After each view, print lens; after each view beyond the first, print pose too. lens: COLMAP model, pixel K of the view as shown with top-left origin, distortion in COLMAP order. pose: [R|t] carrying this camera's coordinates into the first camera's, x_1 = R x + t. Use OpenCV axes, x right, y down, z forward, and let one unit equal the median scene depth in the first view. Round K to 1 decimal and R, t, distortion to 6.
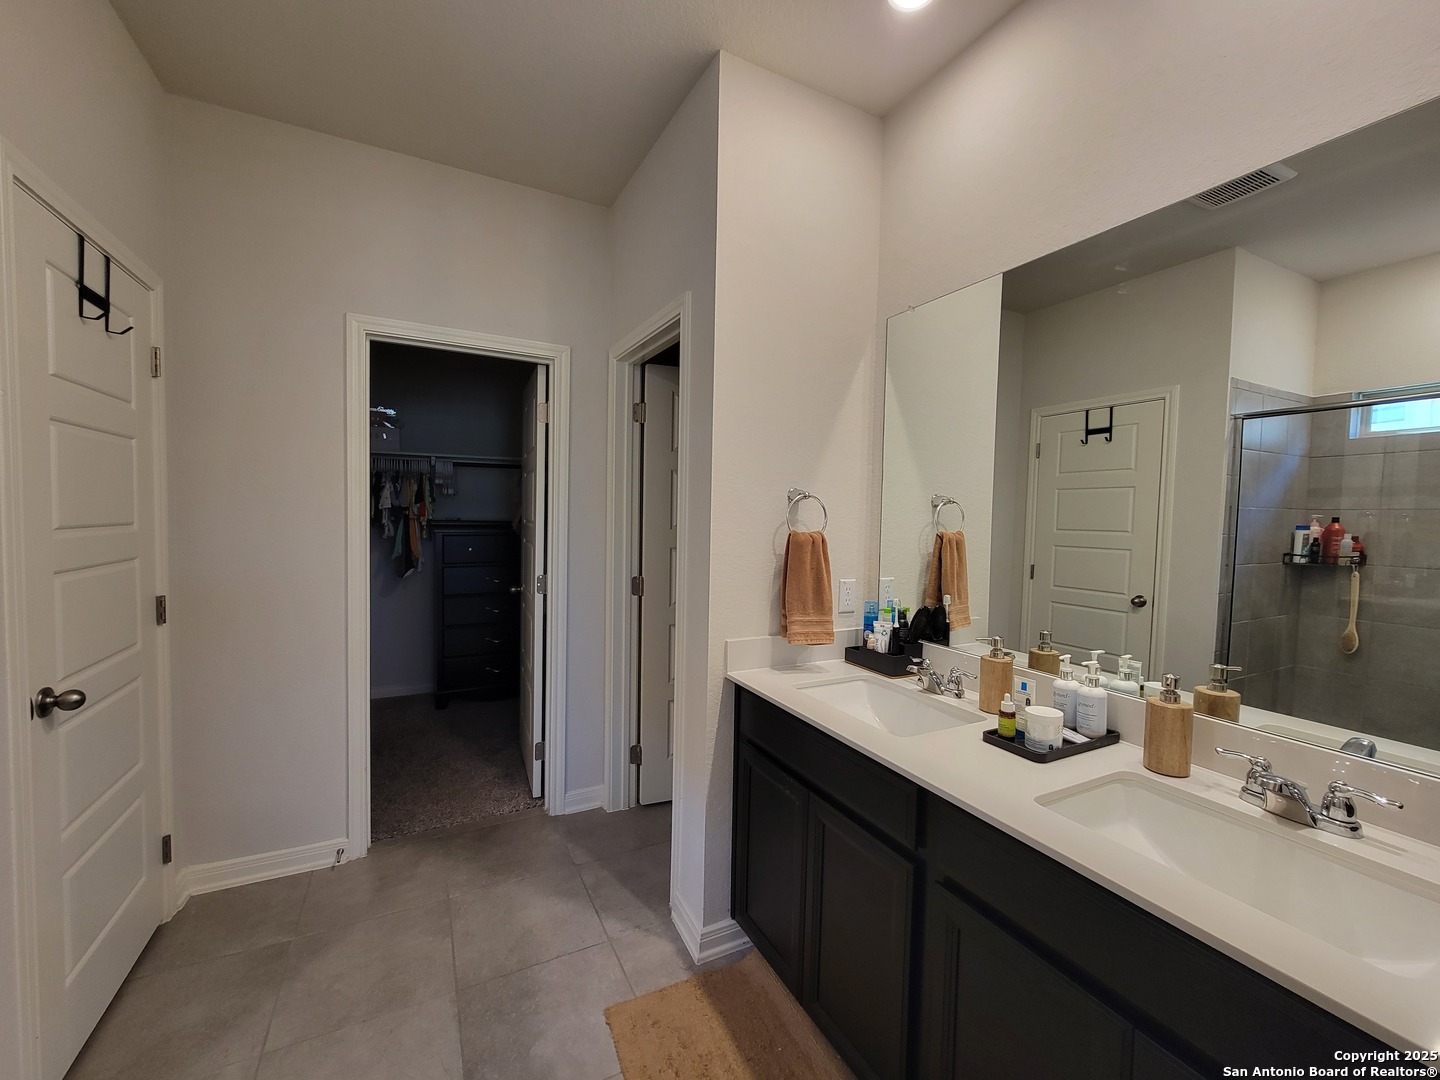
lens RADIAL K [[589.6, 0, 718.5], [0, 589.6, 534.1], [0, 0, 1]] dist [-0.004165, 0.002941]
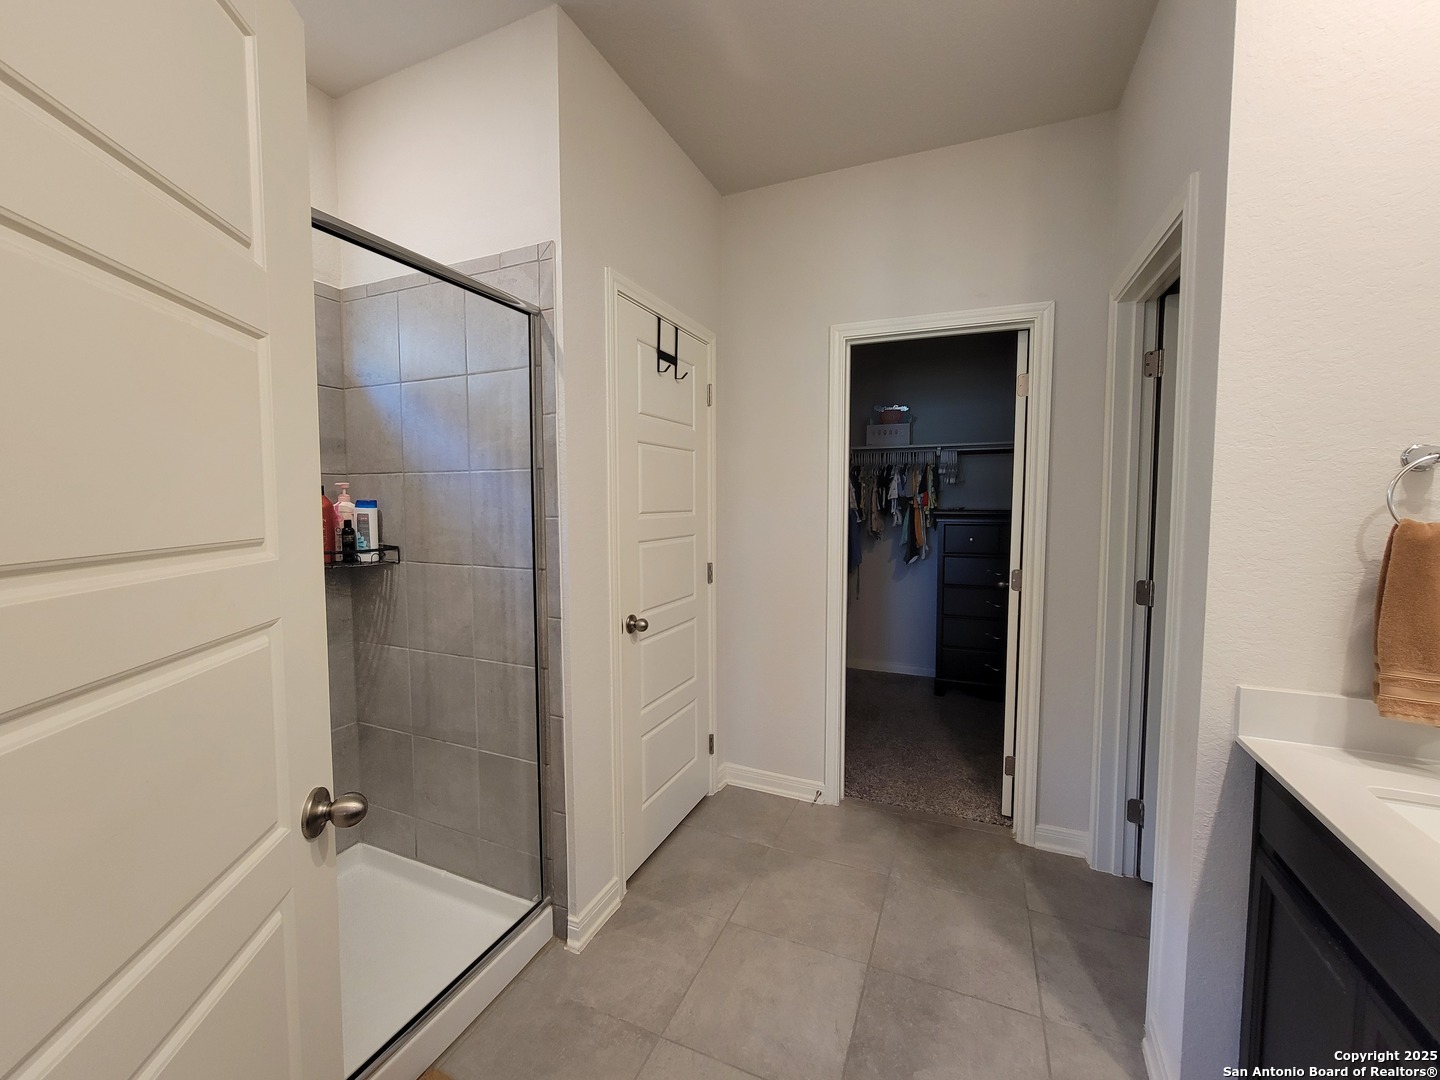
lens RADIAL K [[589.6, 0, 718.5], [0, 589.6, 534.1], [0, 0, 1]] dist [-0.004165, 0.002941]
pose [[0.631895, 0.027297, -0.774573, 0.113528], [-0.016895, 0.999627, 0.021445, 0.005352], [0.774870, -0.000465, 0.632121, 0.103735]]
